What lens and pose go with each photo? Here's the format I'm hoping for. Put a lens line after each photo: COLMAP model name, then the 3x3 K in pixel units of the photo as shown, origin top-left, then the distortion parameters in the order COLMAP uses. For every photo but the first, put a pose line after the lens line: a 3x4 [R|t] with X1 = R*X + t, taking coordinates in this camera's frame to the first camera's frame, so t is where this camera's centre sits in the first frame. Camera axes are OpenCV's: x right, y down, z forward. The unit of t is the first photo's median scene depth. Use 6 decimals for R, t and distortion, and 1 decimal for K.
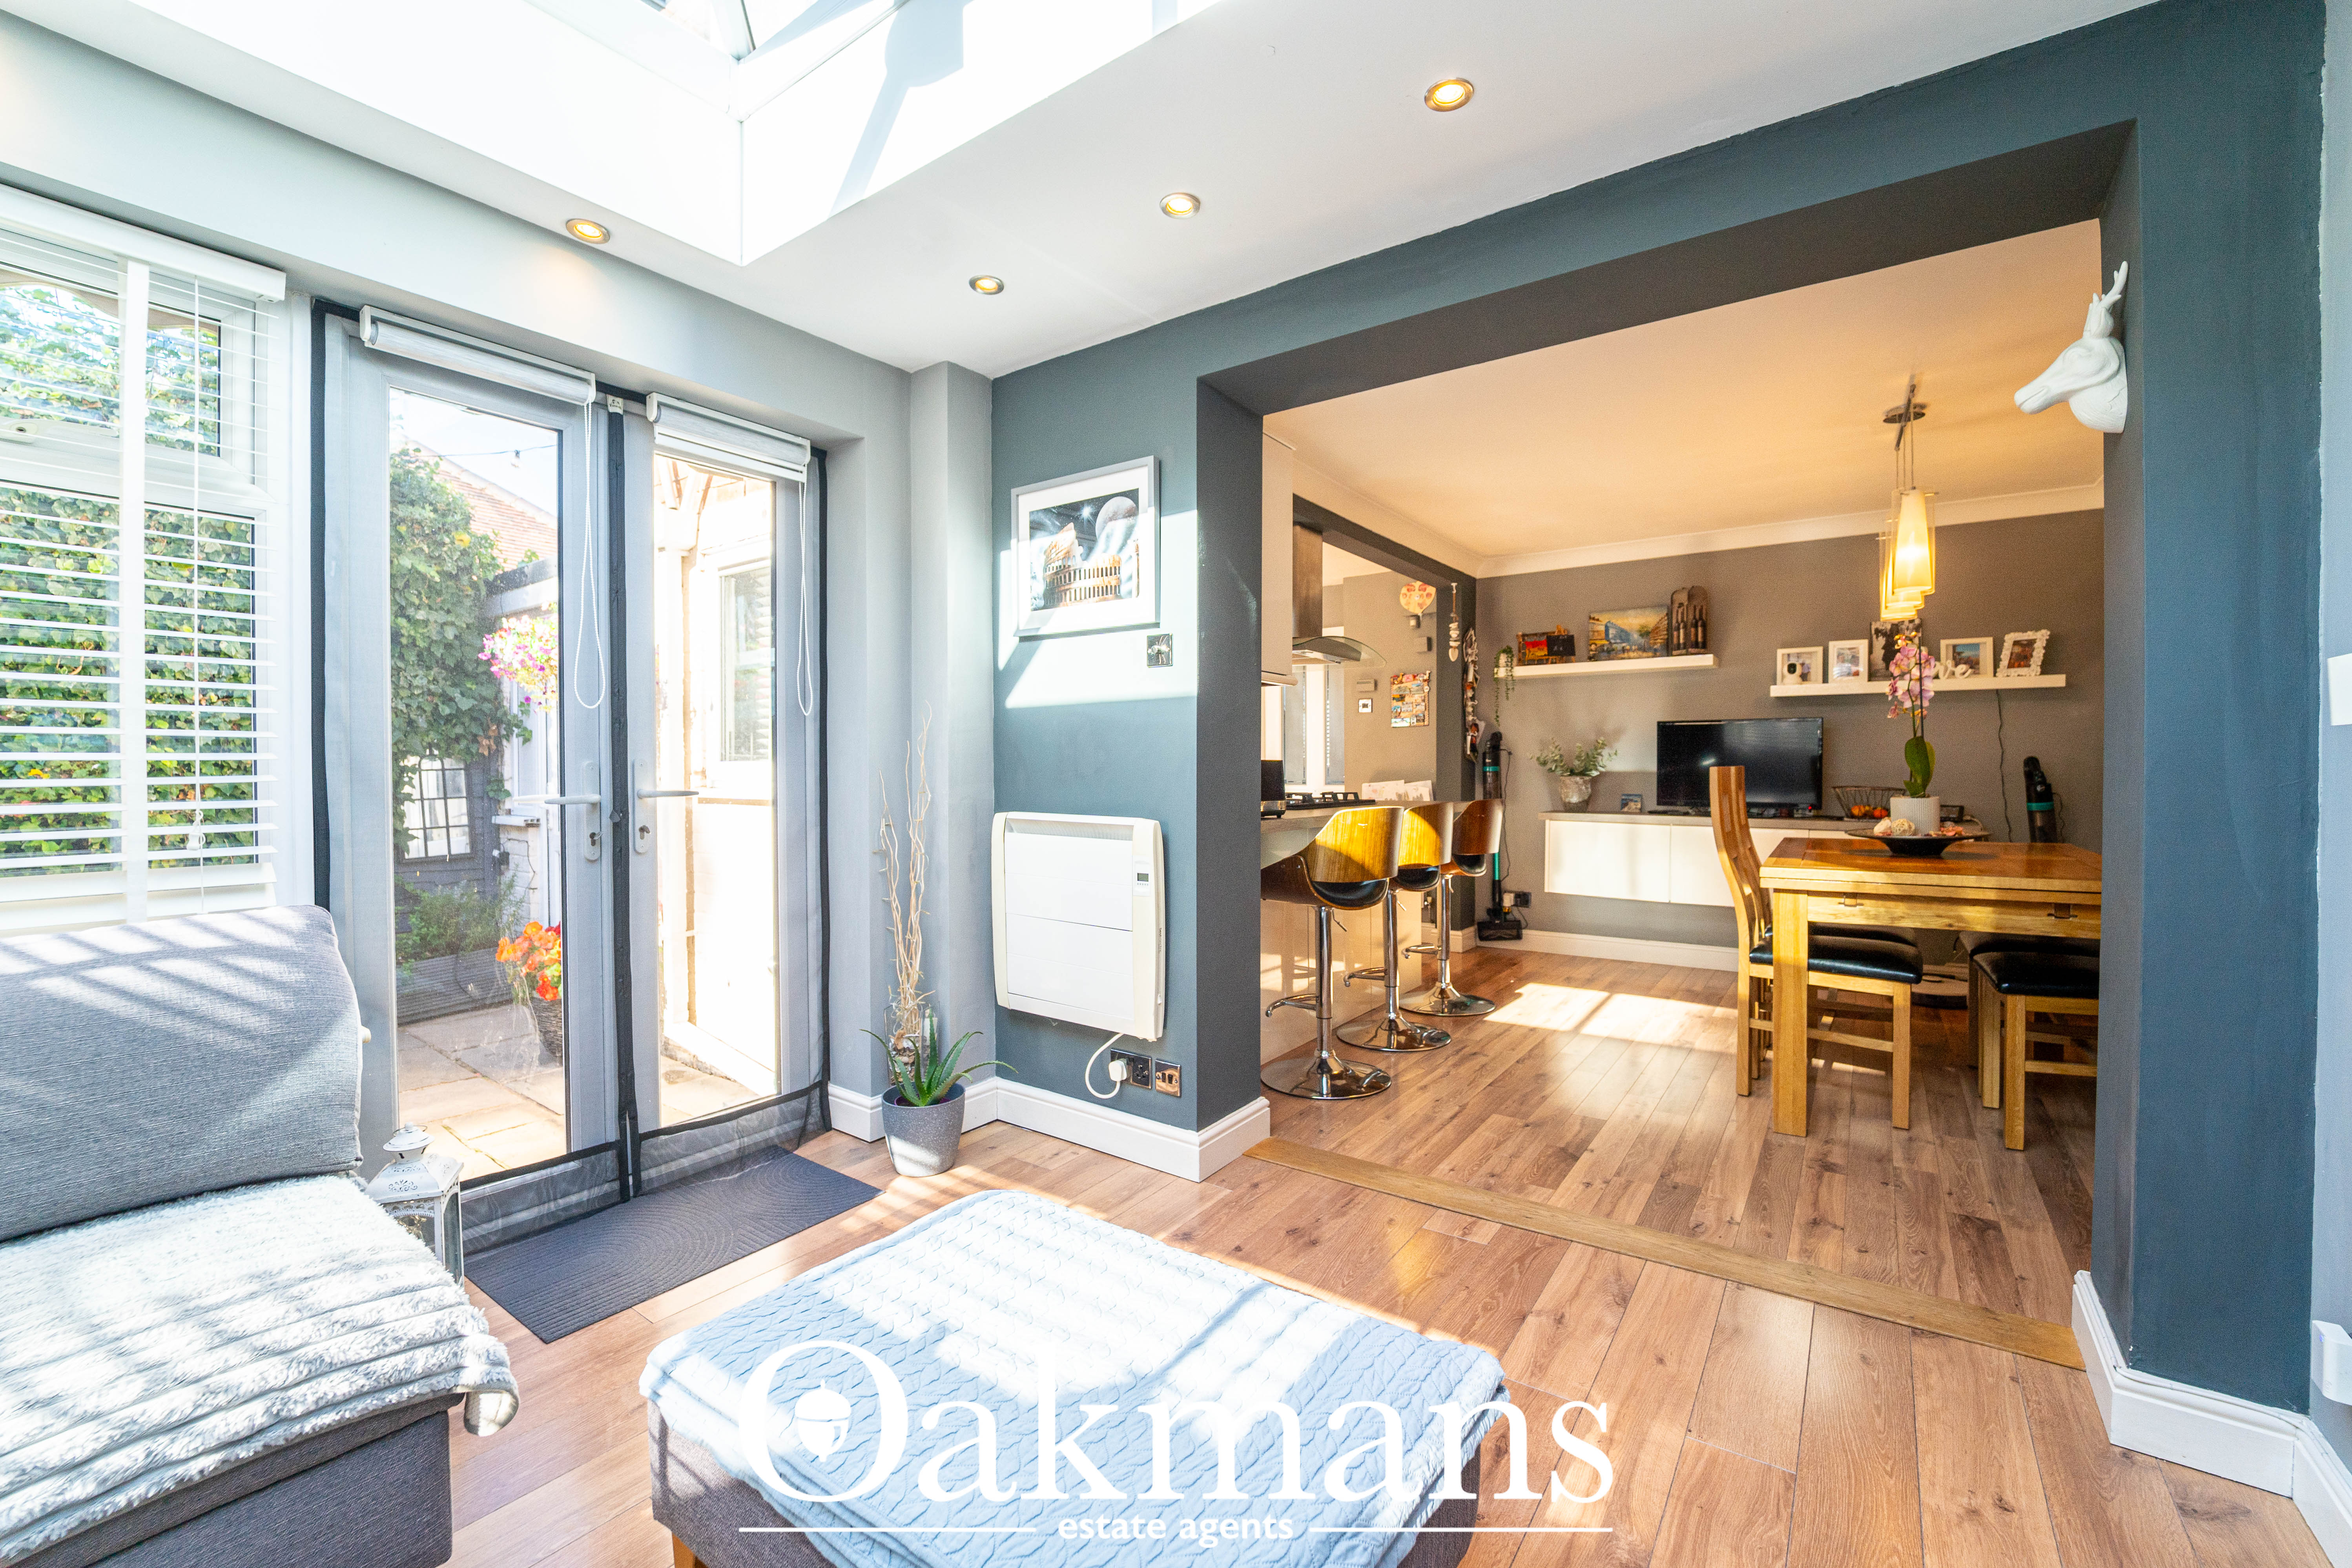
lens RADIAL K [[955.3, 0, 1172.1], [0, 955.3, 773.9], [0, 0, 1]] dist [0.000552, -0.001872]
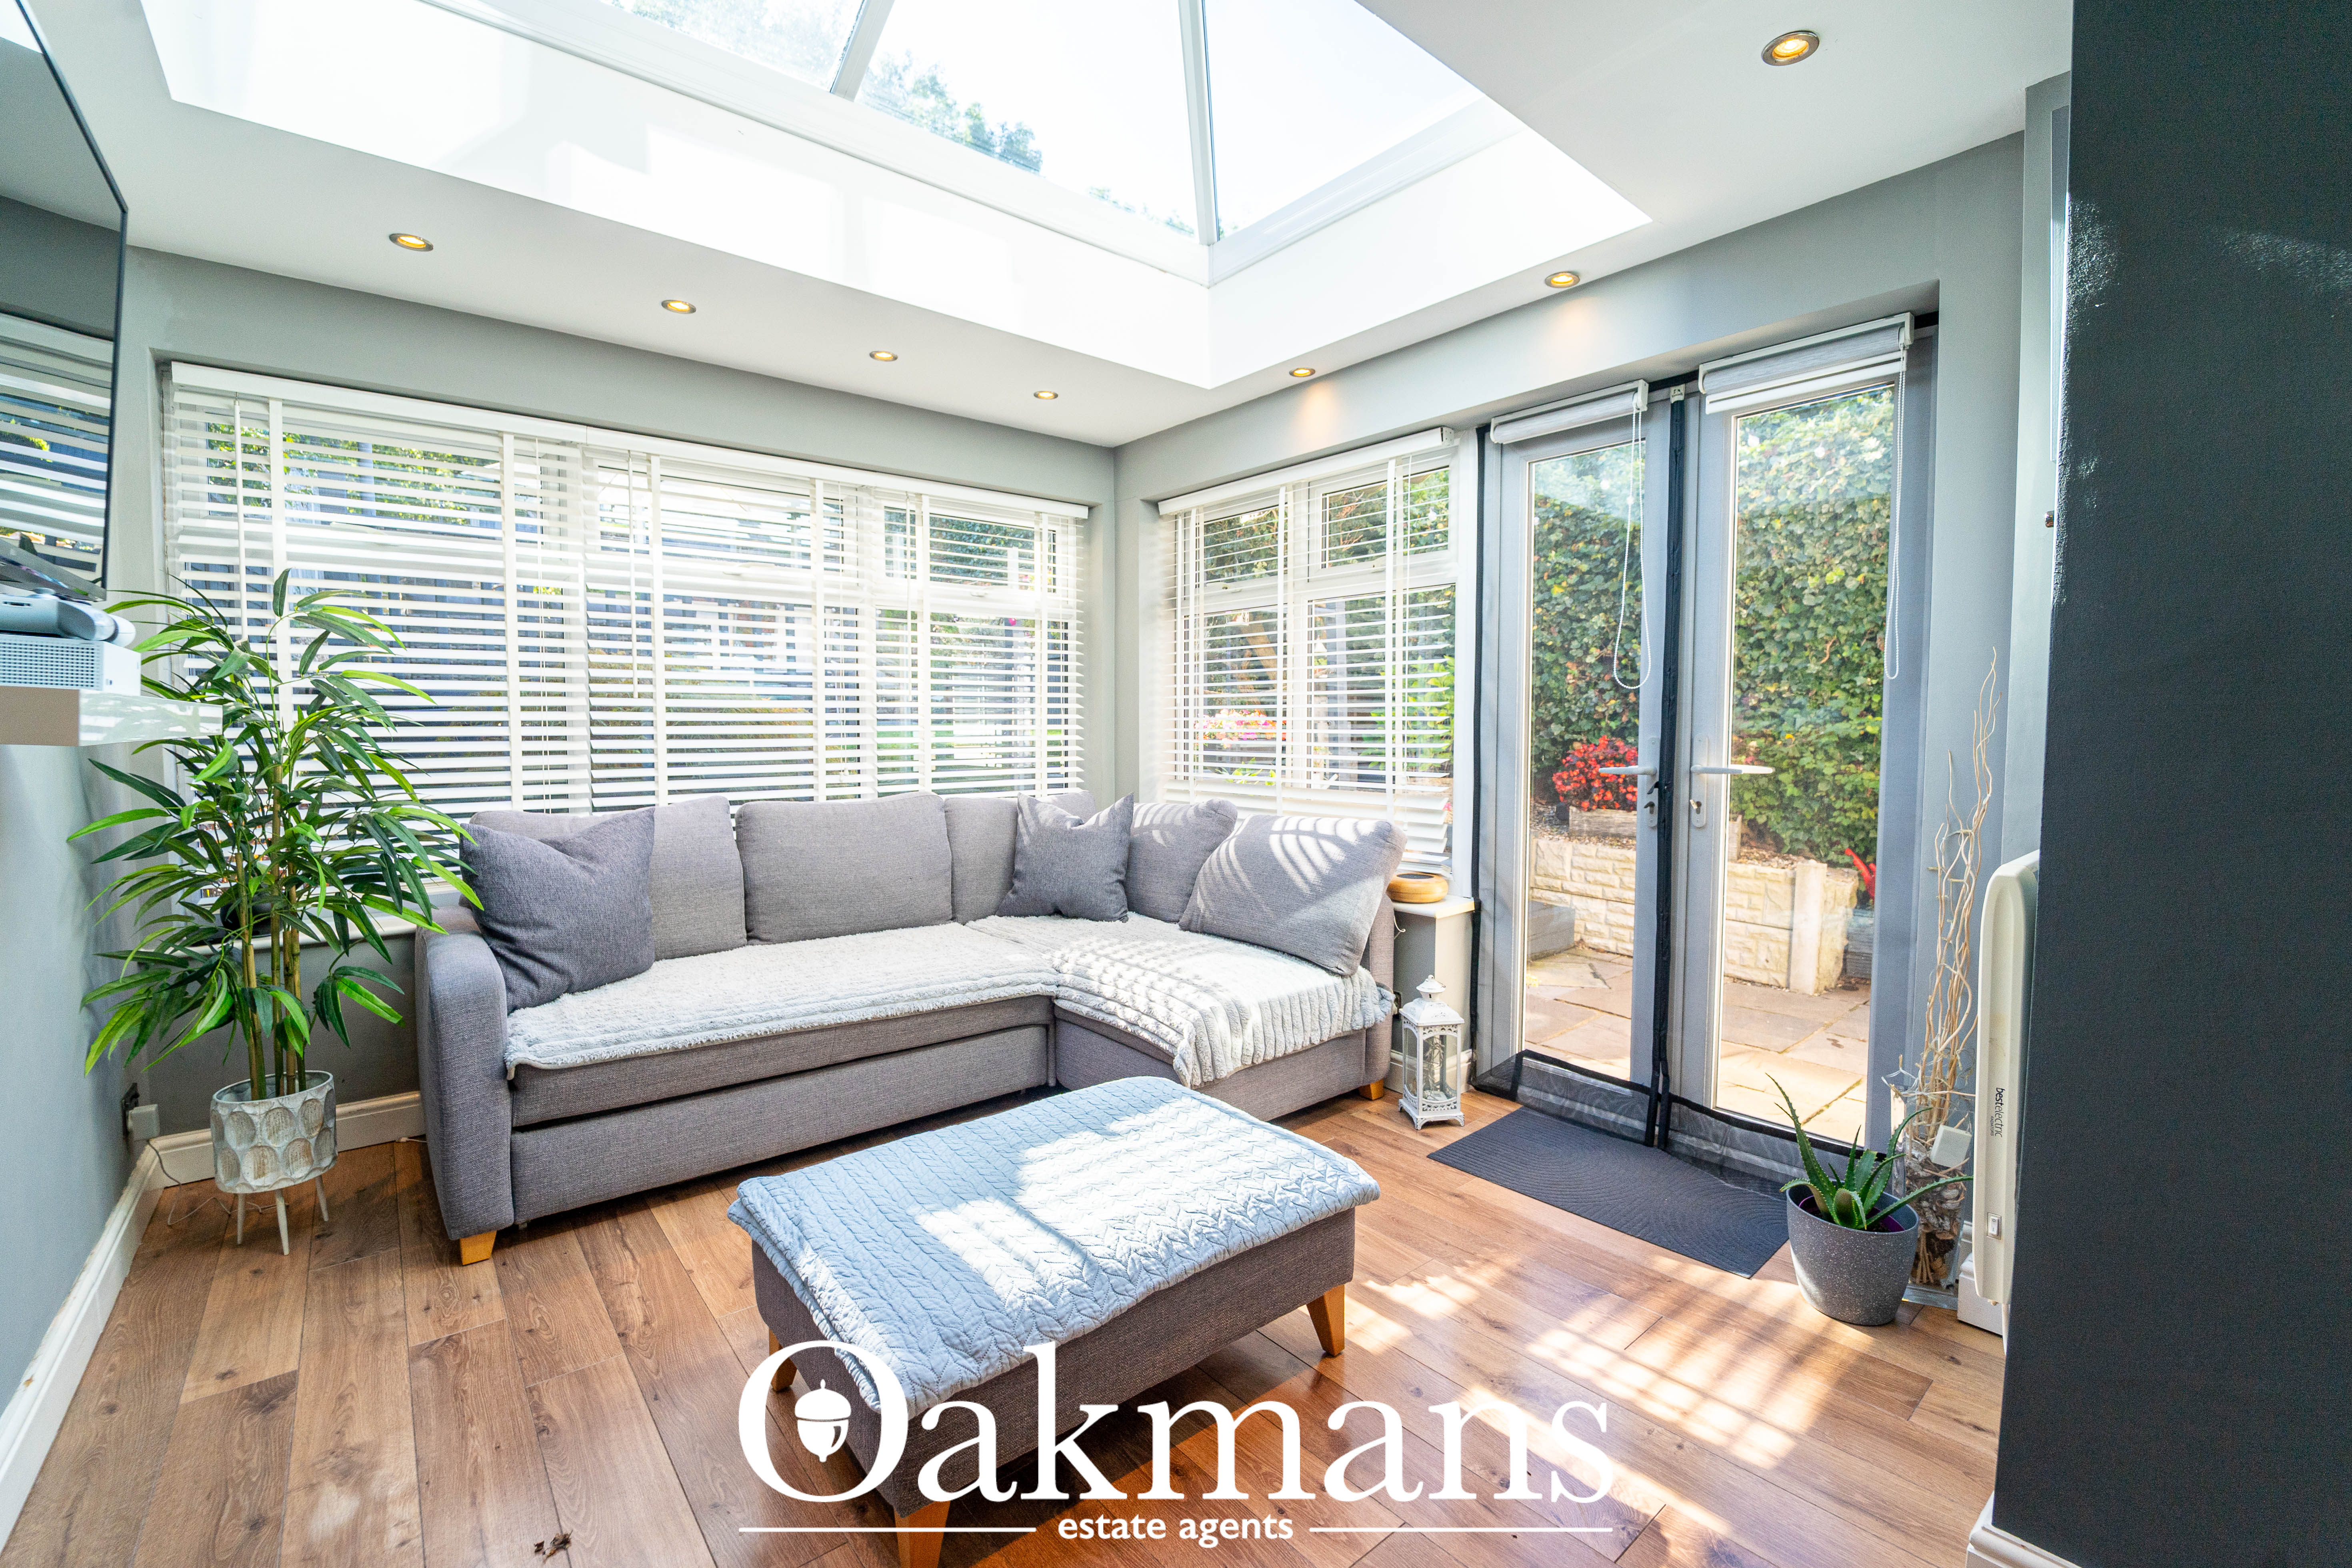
lens RADIAL K [[955.3, 0, 1176.5], [0, 955.3, 772.2], [0, 0, 1]] dist [0.000552, -0.001872]
pose [[-0.205679, 0.052907, -0.977188, 0.577685], [-0.009478, 0.998383, 0.056050, -0.028849], [0.978574, 0.020790, -0.204845, 0.702340]]
